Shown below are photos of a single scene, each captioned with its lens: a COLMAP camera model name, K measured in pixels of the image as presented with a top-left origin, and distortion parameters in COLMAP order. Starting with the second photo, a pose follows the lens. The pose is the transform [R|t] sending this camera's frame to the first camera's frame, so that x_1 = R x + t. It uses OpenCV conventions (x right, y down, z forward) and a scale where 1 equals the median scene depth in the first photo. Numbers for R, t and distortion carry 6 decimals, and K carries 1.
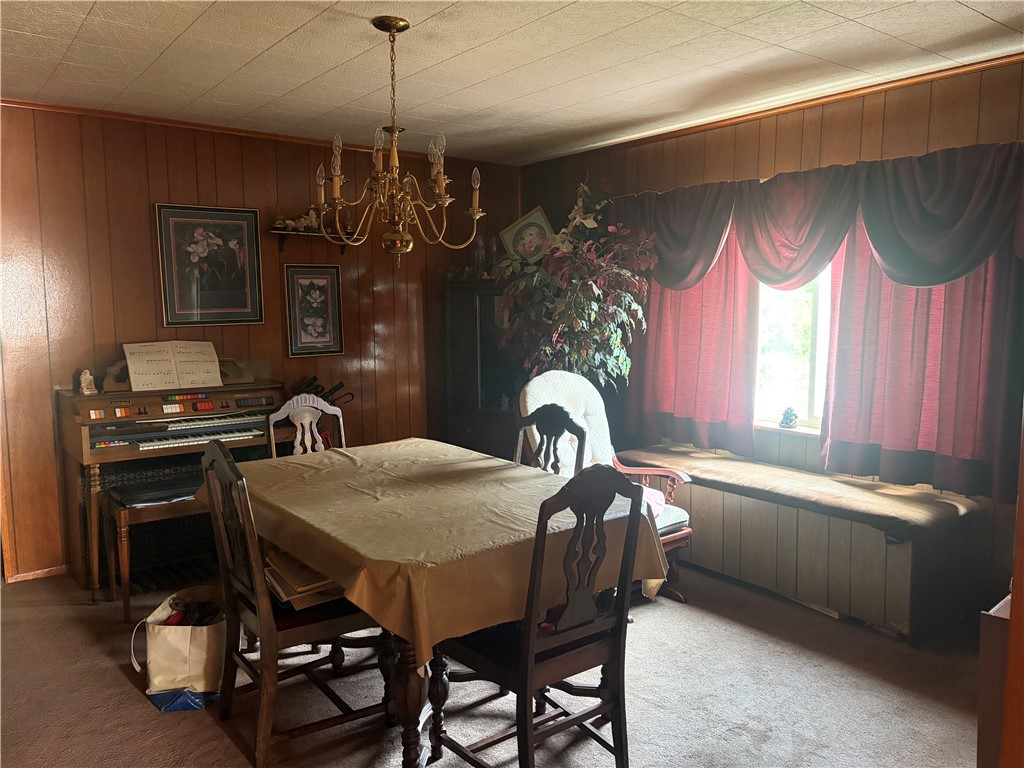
lens RADIAL K [[785.4, 0, 509.4], [0, 785.4, 392.7], [0, 0, 1]] dist [0.008784, -0.007126]
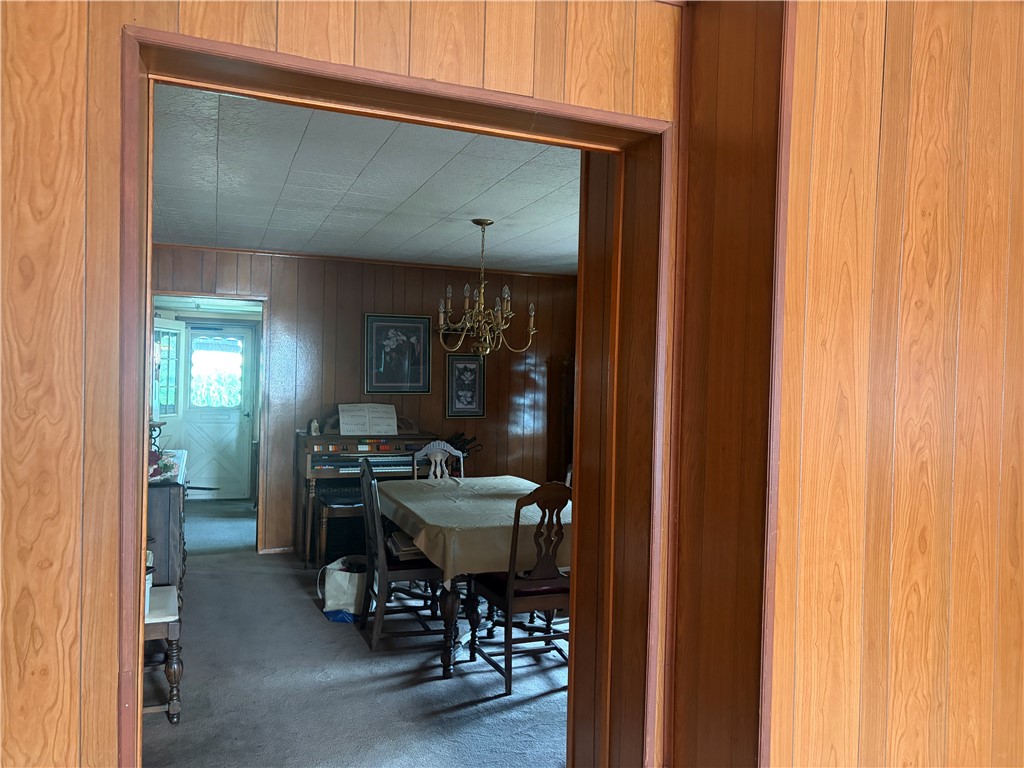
lens RADIAL K [[785.4, 0, 512.1], [0, 785.4, 382.1], [0, 0, 1]] dist [0.008784, -0.007126]
pose [[0.959330, 0.029093, -0.280785, 0.293755], [-0.058832, 0.993439, -0.098074, 0.028602], [0.276090, 0.110604, 0.954747, -0.418208]]
